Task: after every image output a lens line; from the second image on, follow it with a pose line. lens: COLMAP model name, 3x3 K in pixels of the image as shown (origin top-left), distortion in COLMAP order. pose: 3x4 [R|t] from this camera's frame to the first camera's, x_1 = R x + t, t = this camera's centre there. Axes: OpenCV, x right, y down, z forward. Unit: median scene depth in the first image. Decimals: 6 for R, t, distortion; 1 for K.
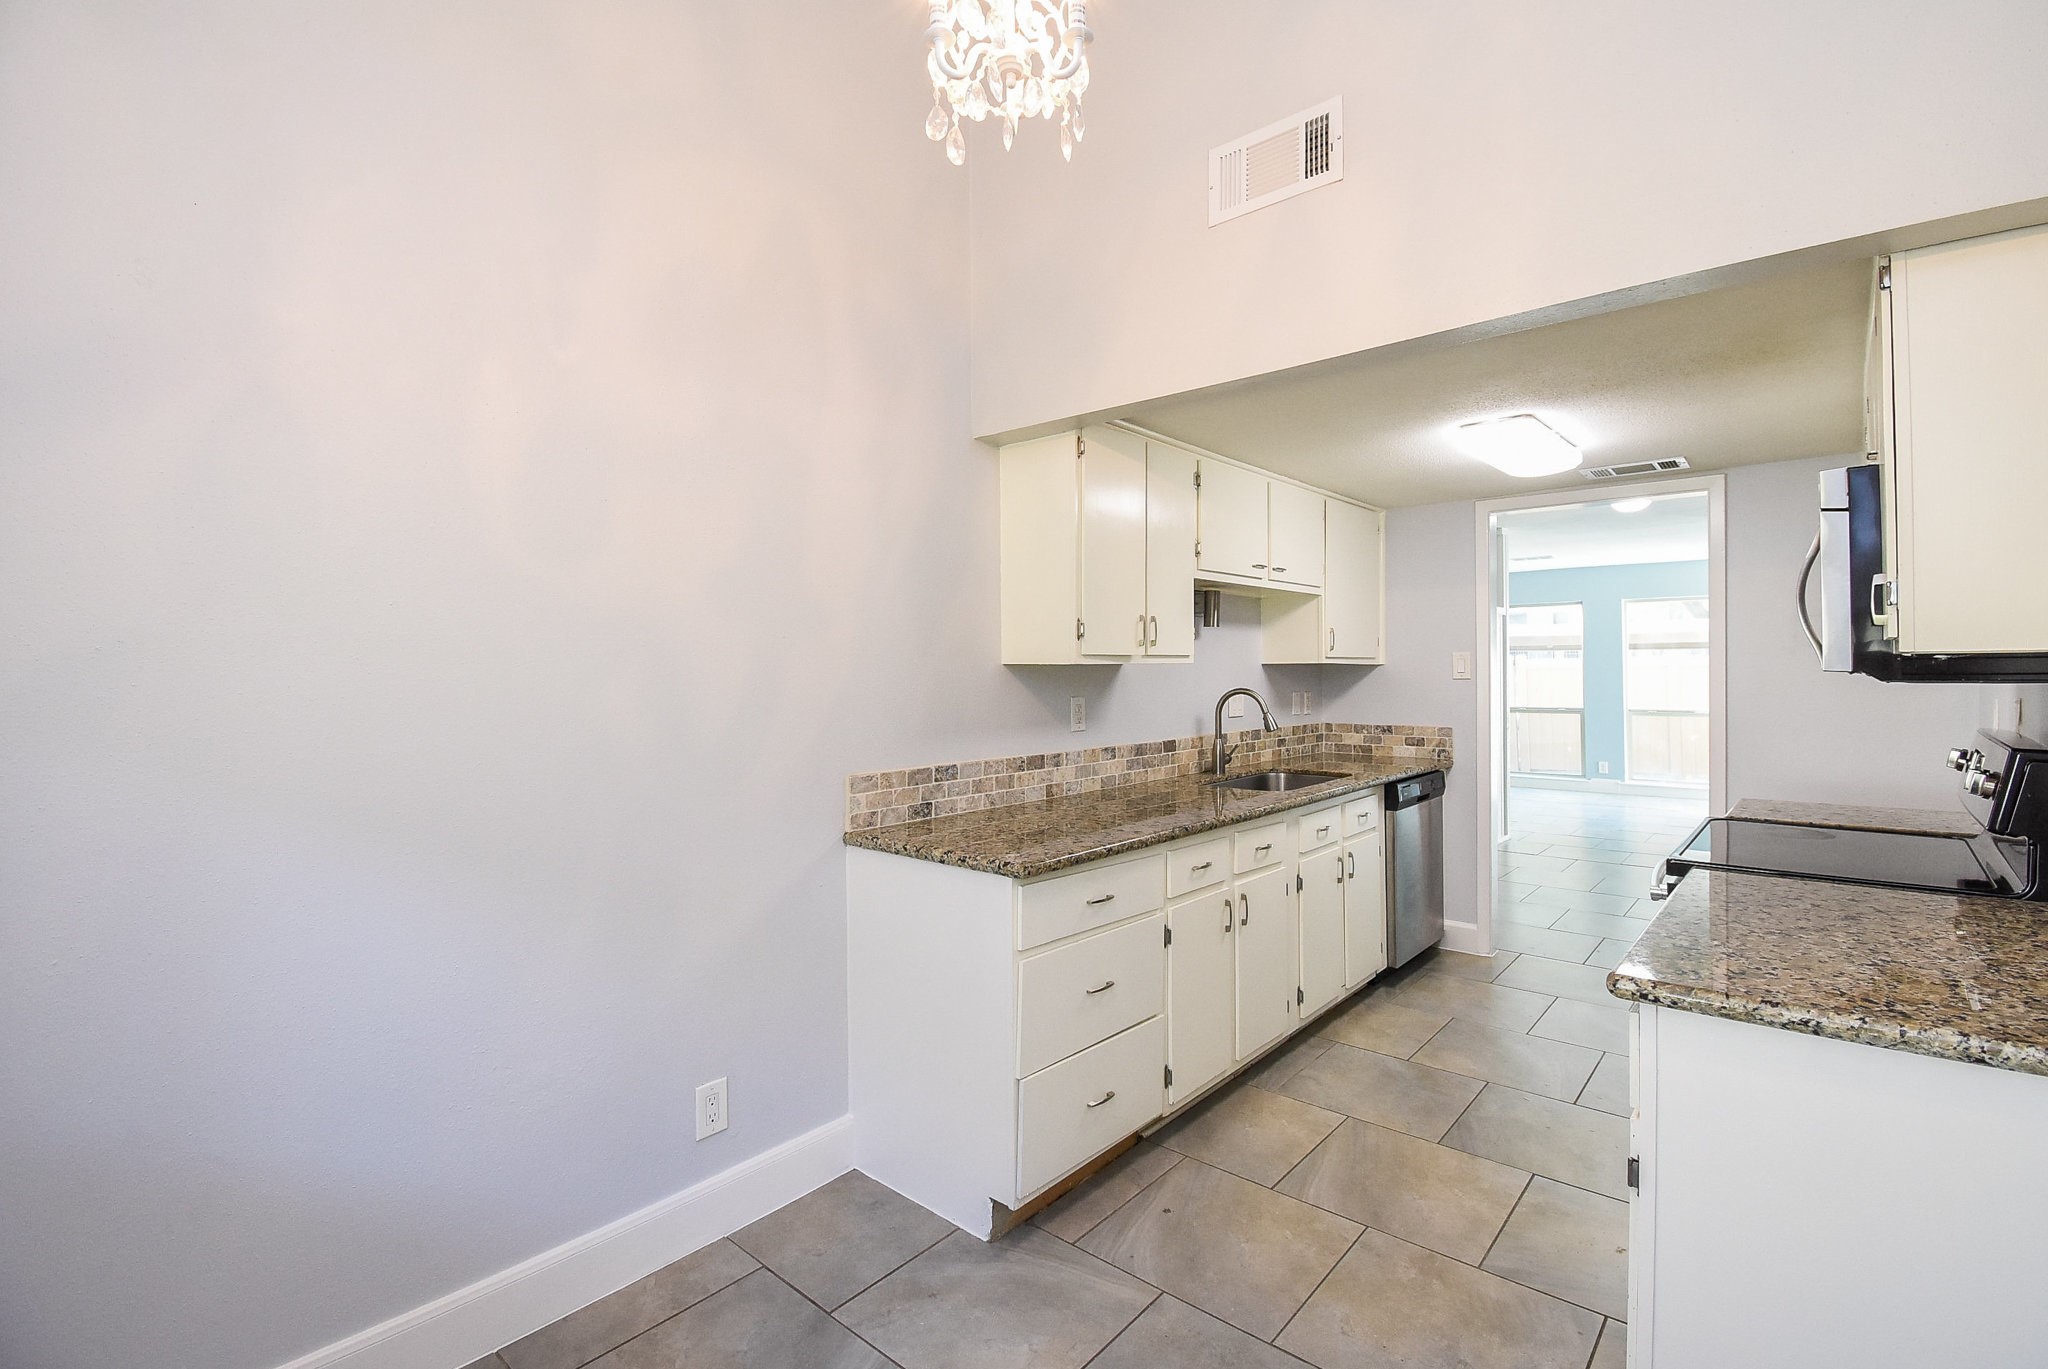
lens RADIAL K [[916.1, 0, 1050.2], [0, 916.1, 666.5], [0, 0, 1]] dist [0.023766, -0.031244]
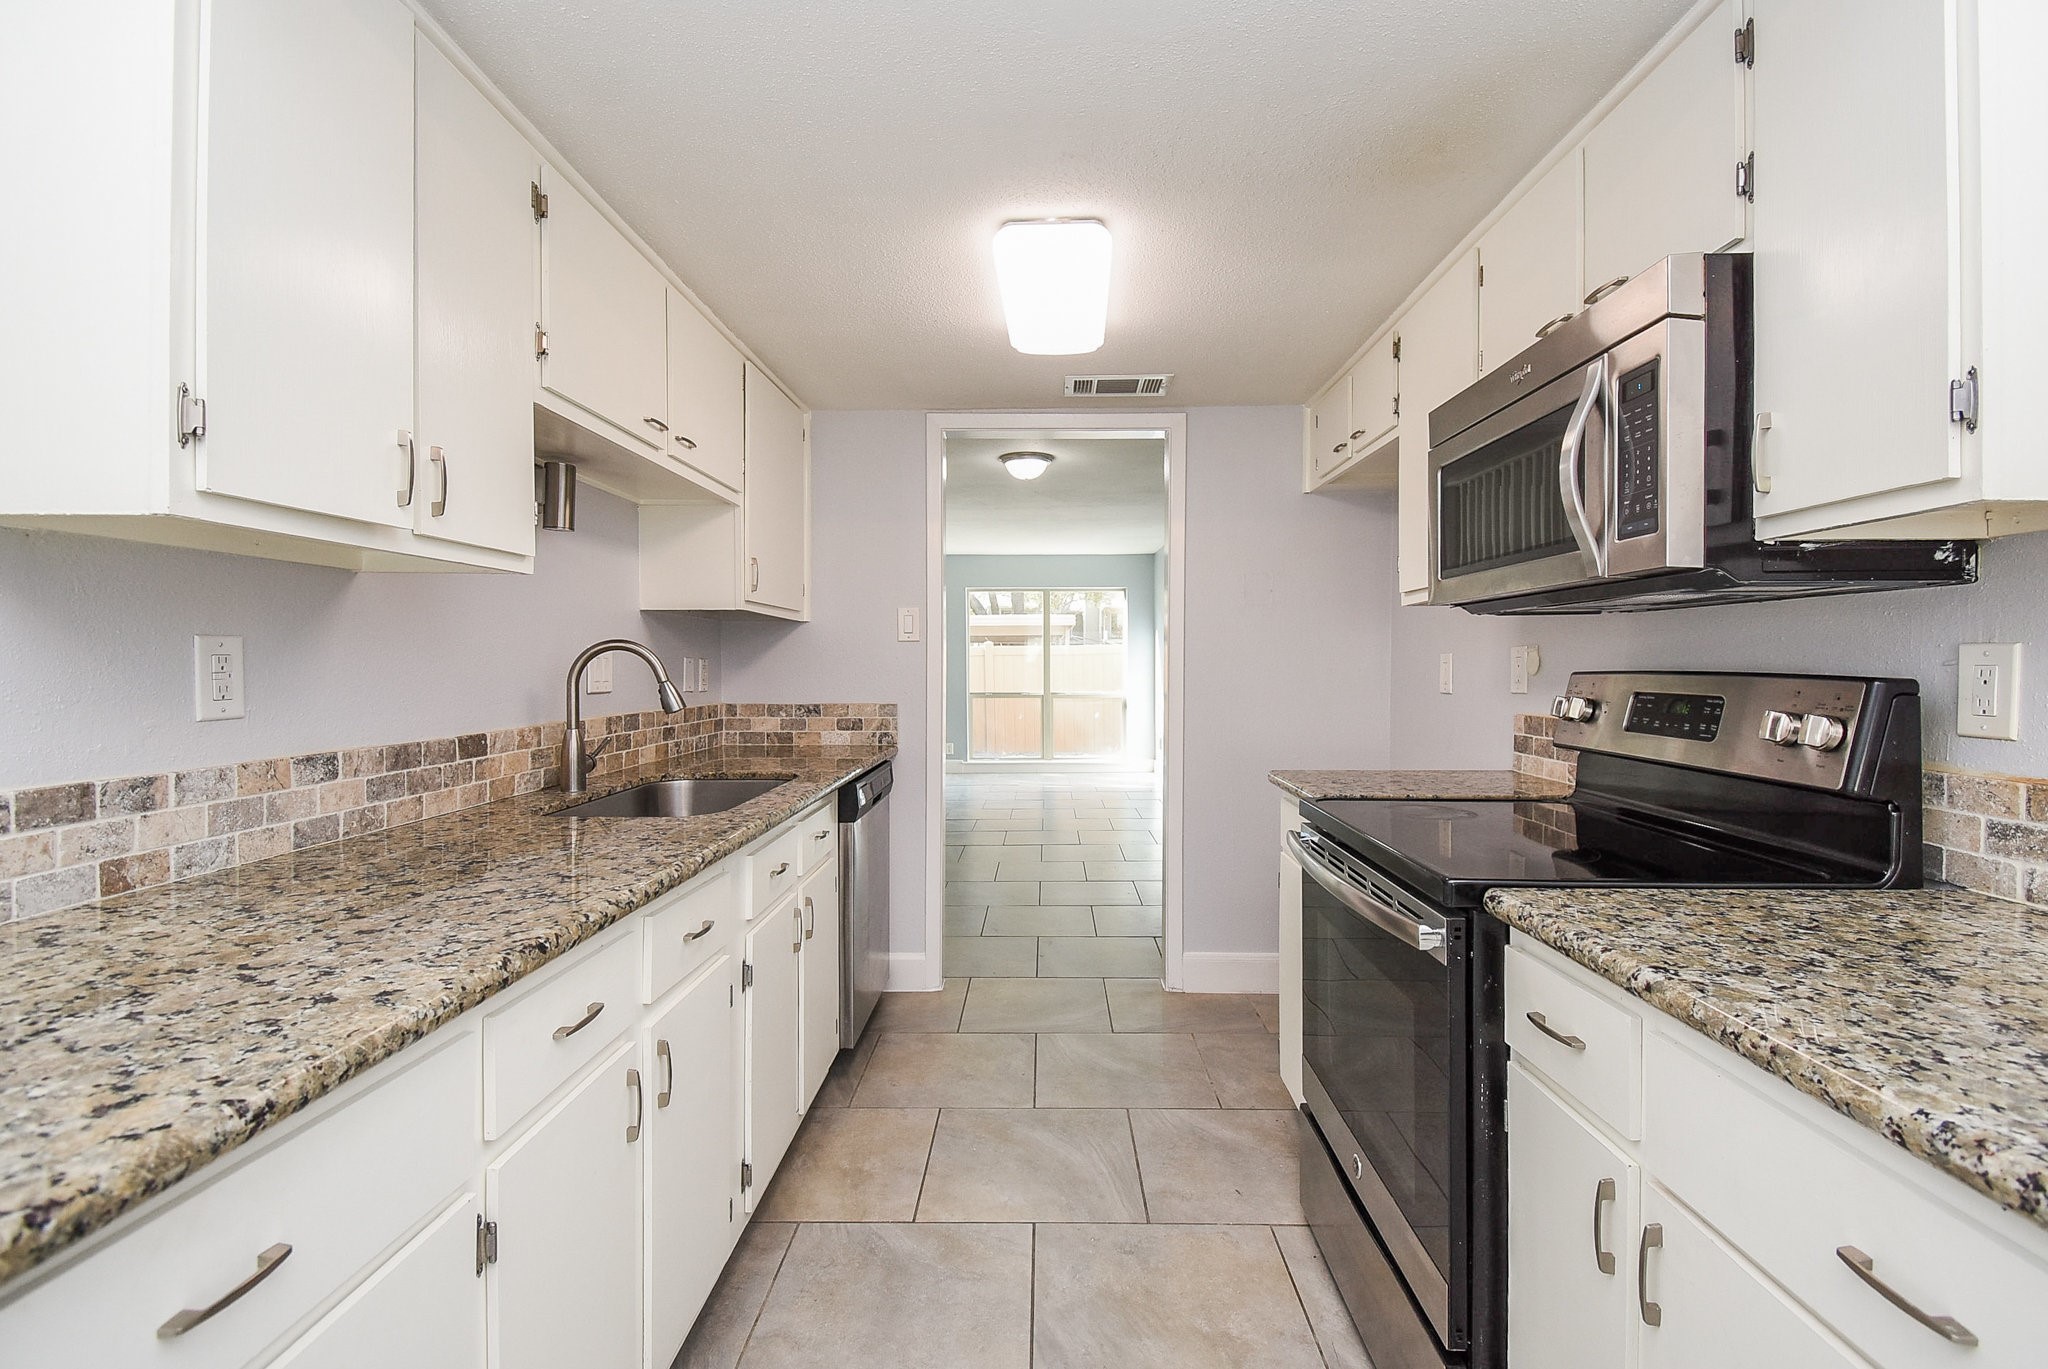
lens RADIAL K [[922.7, 0, 1038.3], [0, 922.7, 676.4], [0, 0, 1]] dist [0.045038, -0.032718]
pose [[0.771738, -0.004092, 0.635928, 0.049138], [-0.006028, 0.999887, 0.013749, 0.045657], [-0.635912, -0.014444, 0.771626, 0.464962]]
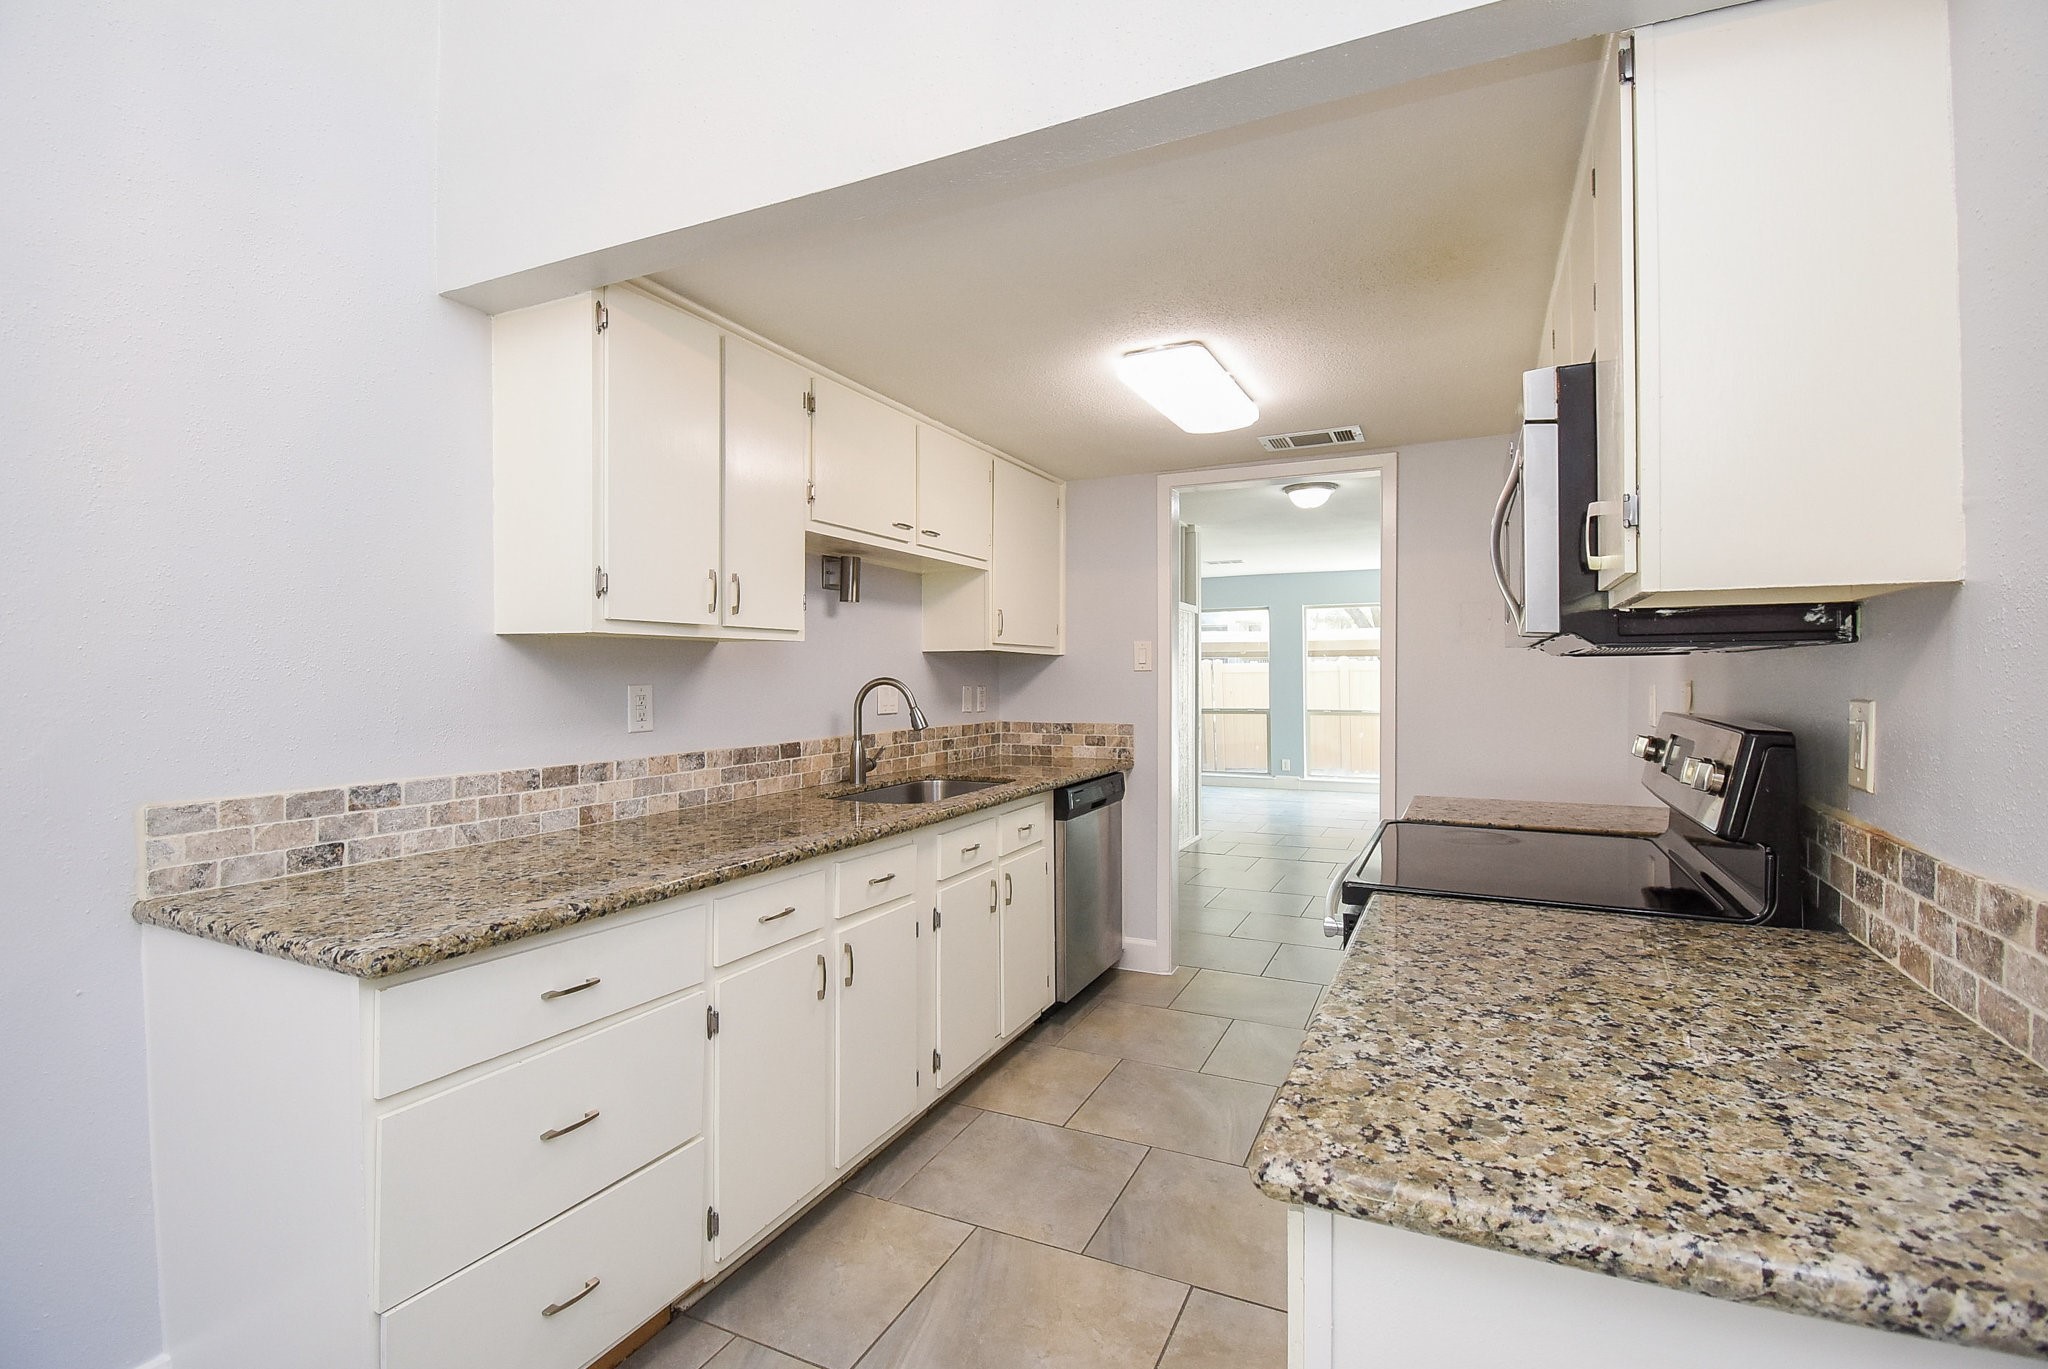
lens RADIAL K [[918.7, 0, 1028.3], [0, 918.7, 677.6], [0, 0, 1]] dist [0.024182, -0.031495]
pose [[0.965012, 0.002458, 0.262196, 0.143742], [-0.003567, 0.999987, 0.003754, 0.024693], [-0.262183, -0.004558, 0.965007, 0.219098]]
